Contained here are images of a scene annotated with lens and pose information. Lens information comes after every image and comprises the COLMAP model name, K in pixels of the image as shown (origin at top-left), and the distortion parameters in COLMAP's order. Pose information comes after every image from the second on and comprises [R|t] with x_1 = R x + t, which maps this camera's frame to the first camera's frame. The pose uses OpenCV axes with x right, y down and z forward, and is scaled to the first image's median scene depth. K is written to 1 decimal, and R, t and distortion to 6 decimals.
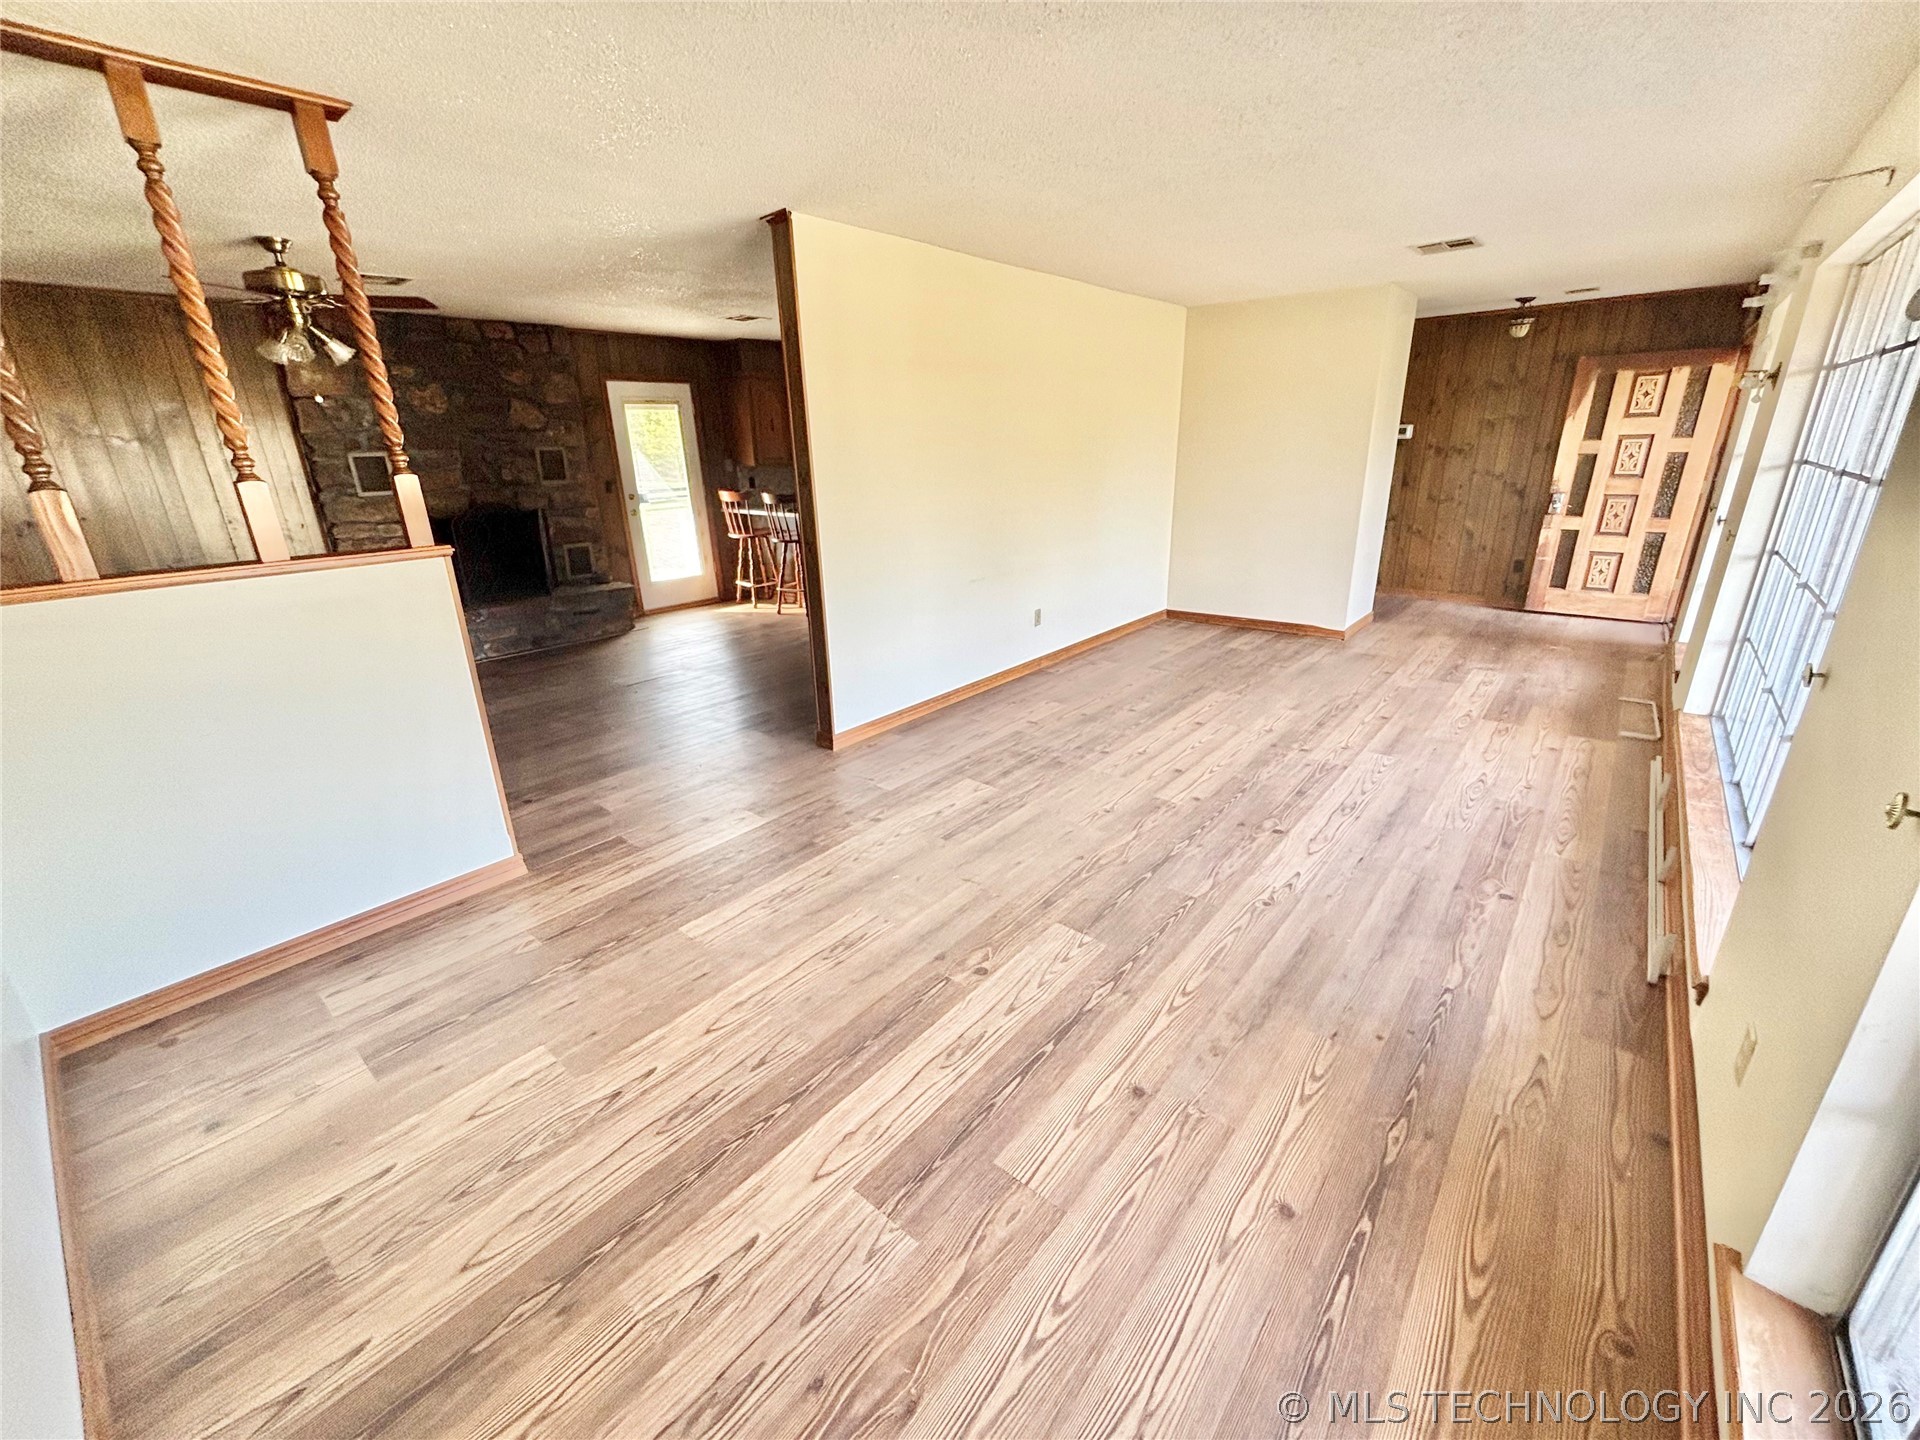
lens RADIAL K [[774.6, 0, 961.2], [0, 774.6, 712.1], [0, 0, 1]] dist [0.001886, -0.000070]
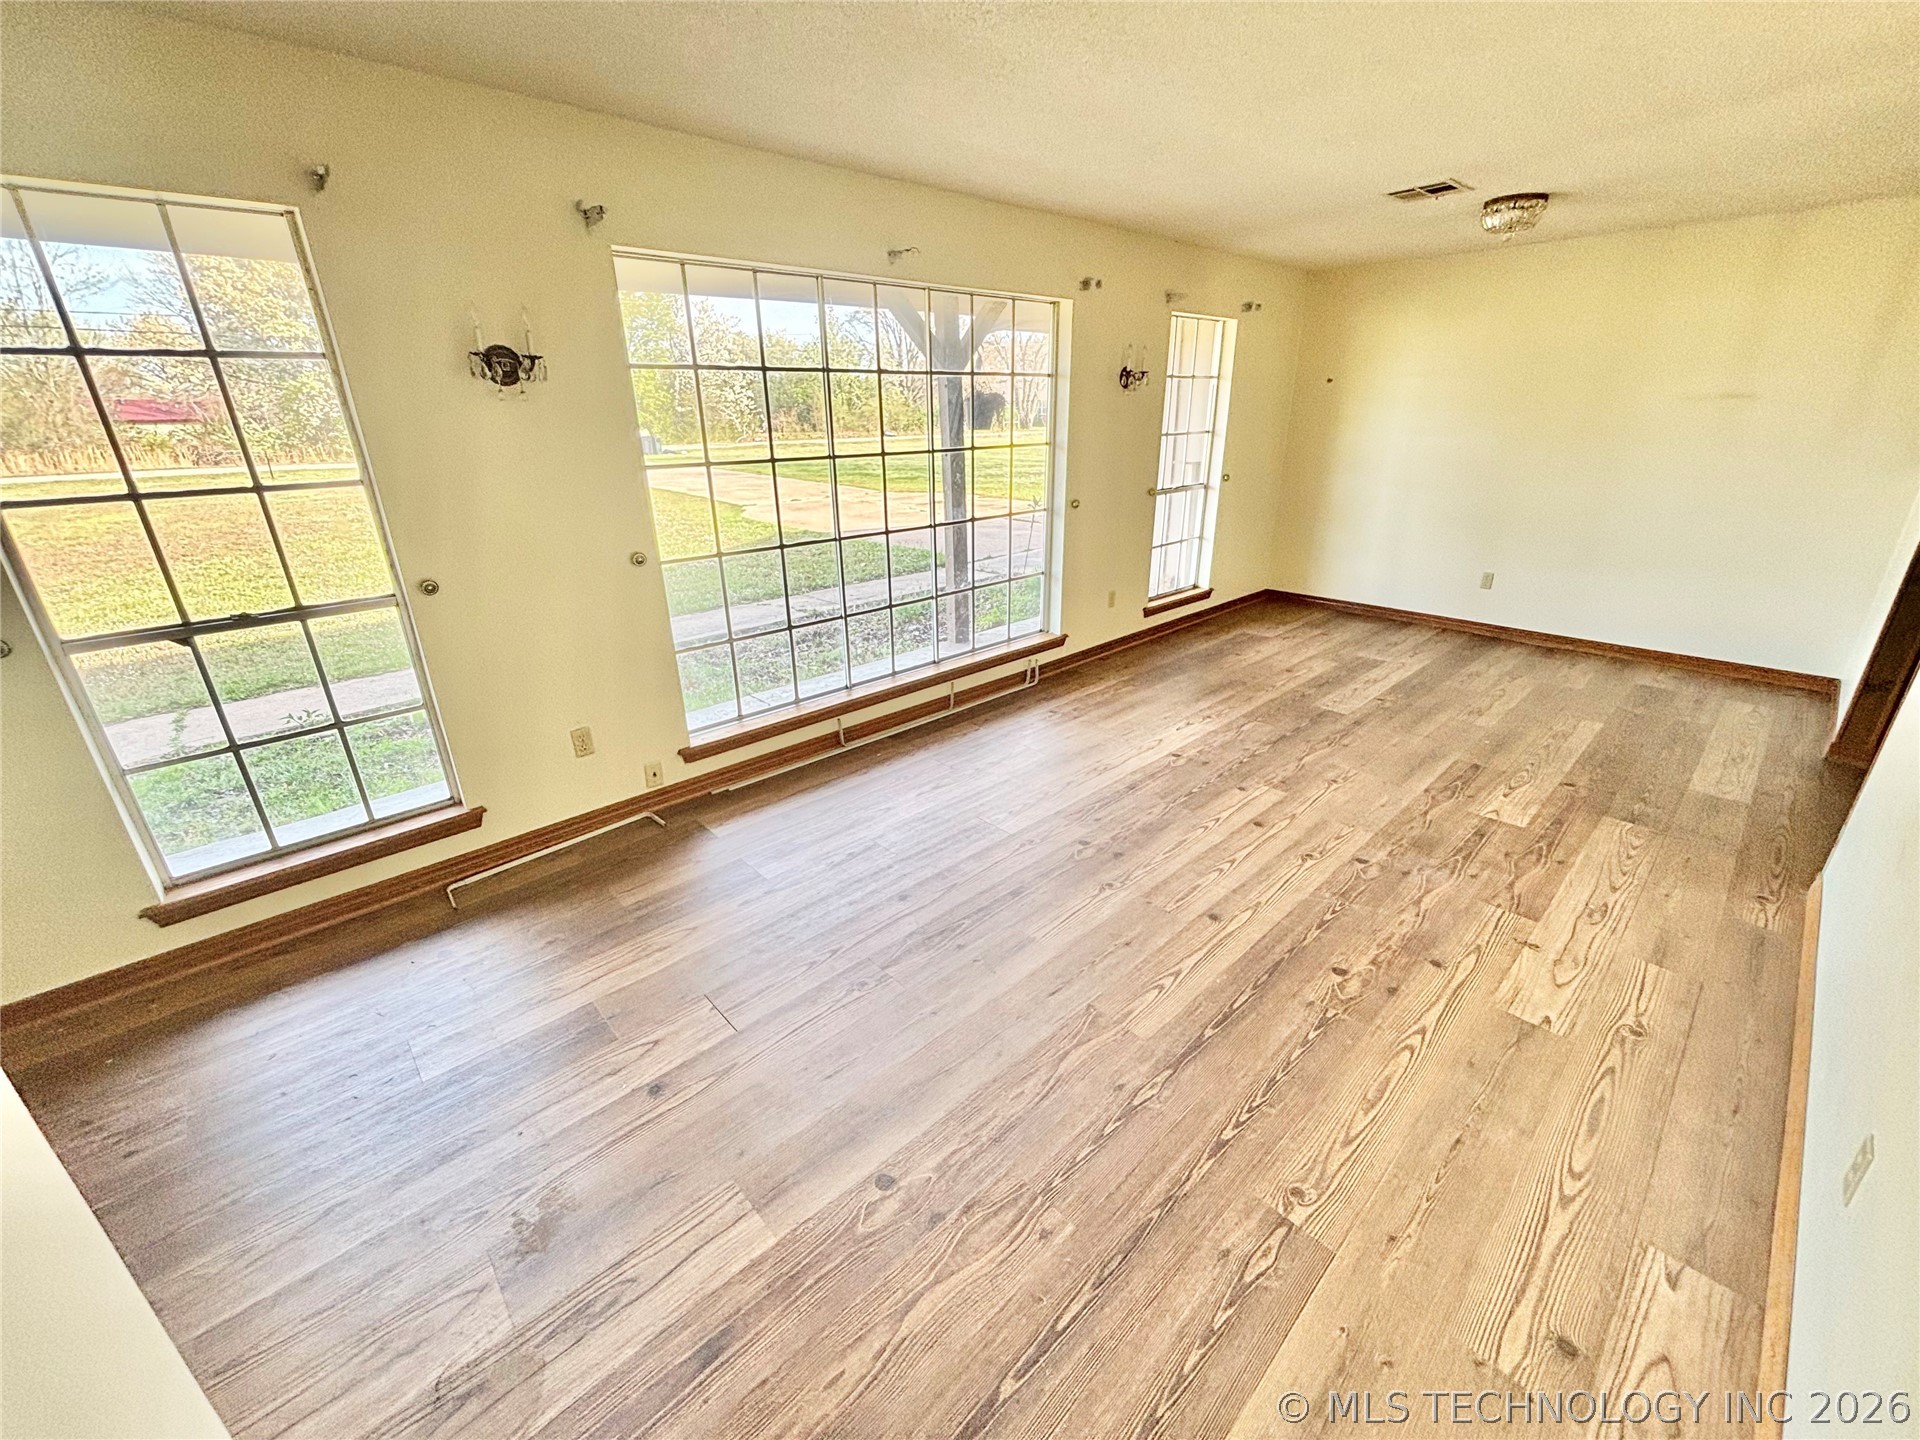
lens RADIAL K [[774.6, 0, 961.8], [0, 774.6, 716.8], [0, 0, 1]] dist [0.001886, -0.000070]
pose [[-0.992207, -0.018556, 0.123208, 0.562250], [0.067883, 0.748697, 0.659428, -0.658544], [-0.104481, 0.662653, -0.741603, 1.786259]]
